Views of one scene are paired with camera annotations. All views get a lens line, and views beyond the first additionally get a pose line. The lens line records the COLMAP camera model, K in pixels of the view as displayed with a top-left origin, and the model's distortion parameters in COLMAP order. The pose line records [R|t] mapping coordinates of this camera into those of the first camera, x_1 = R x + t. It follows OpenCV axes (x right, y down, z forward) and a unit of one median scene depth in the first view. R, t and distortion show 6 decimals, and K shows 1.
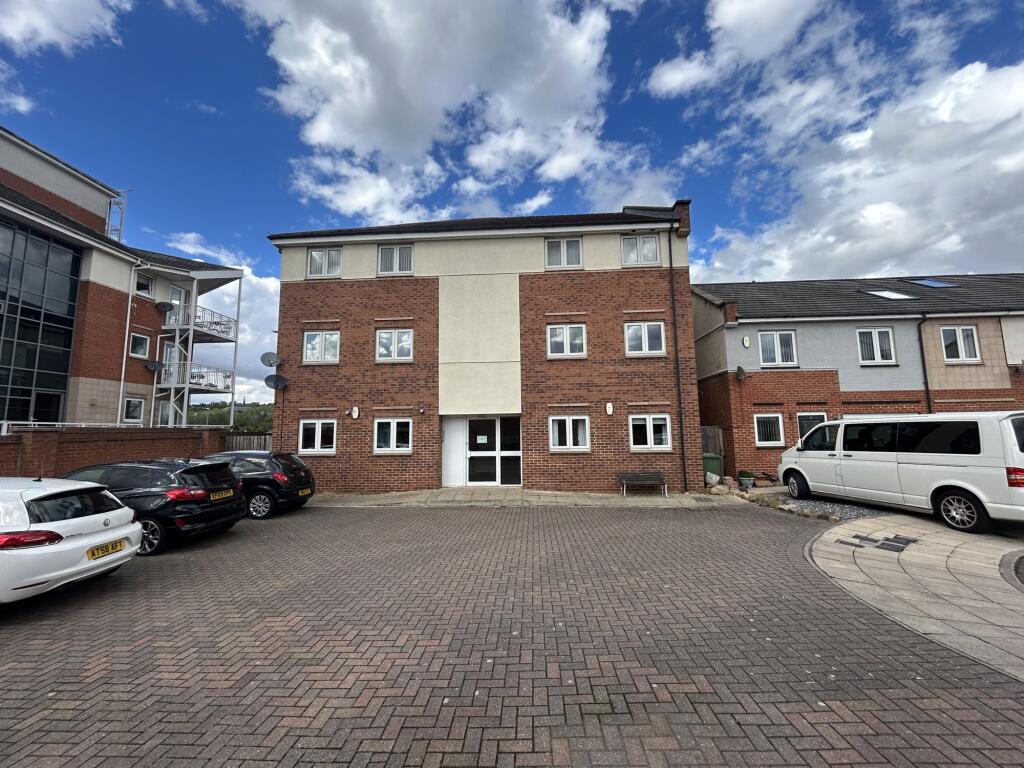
lens RADIAL K [[414.4, 0, 512.0], [0, 414.4, 384.0], [0, 0, 1]] dist [-0.002095, -0.000657]
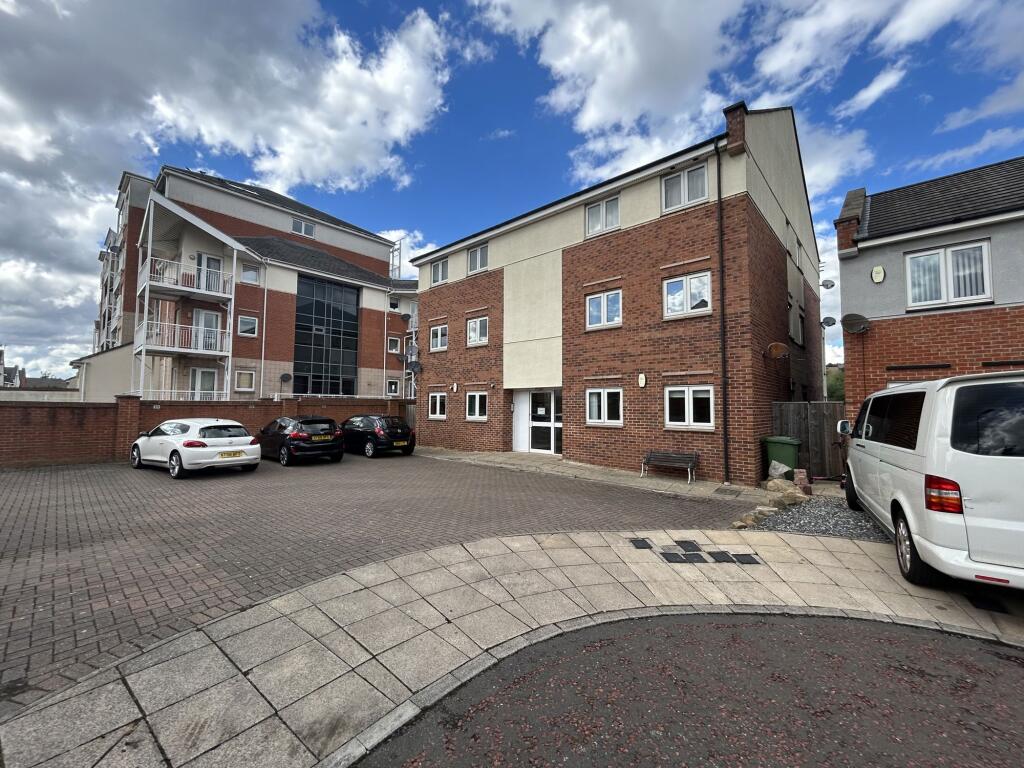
lens RADIAL K [[420.2, 0, 512.0], [0, 420.2, 384.0], [0, 0, 1]] dist [0.001892, -0.000094]
pose [[0.773963, -0.016807, -0.633007, 0.576088], [0.059538, 0.997151, 0.046319, 0.007827], [0.630425, -0.073537, 0.772759, 0.108209]]
